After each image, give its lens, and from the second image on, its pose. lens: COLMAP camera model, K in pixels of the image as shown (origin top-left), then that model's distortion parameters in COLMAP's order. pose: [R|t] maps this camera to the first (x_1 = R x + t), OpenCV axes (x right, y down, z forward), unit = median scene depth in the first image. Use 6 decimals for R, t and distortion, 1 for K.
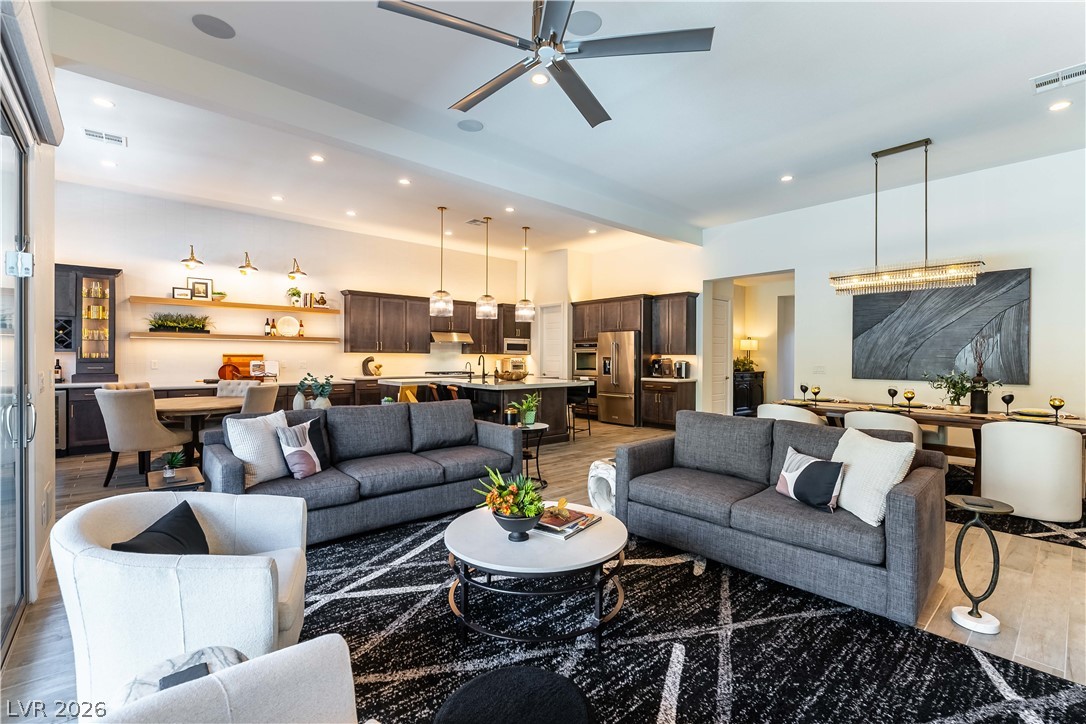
lens RADIAL K [[475.0, 0, 544.2], [0, 475.0, 359.6], [0, 0, 1]] dist [-0.001301, -0.001469]
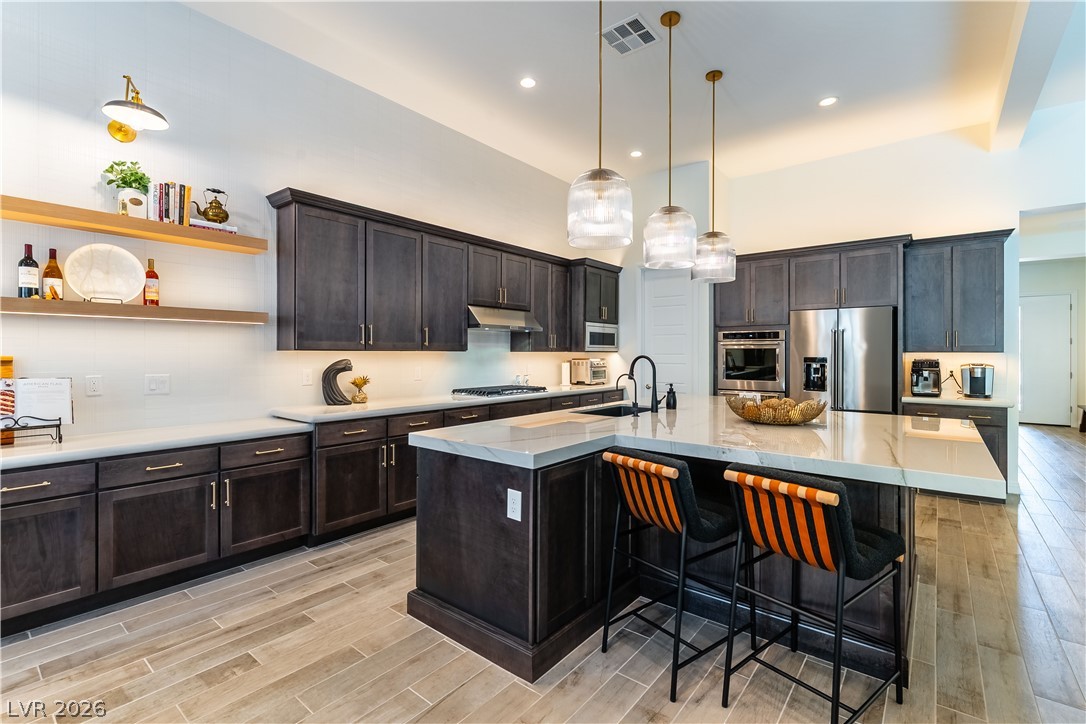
lens RADIAL K [[475.0, 0, 551.9], [0, 475.0, 351.4], [0, 0, 1]] dist [-0.001301, -0.001469]
pose [[0.983818, -0.004778, 0.179109, -0.270344], [0.006108, 0.999958, -0.006873, -0.010002], [-0.179069, 0.007856, 0.983805, 0.575426]]
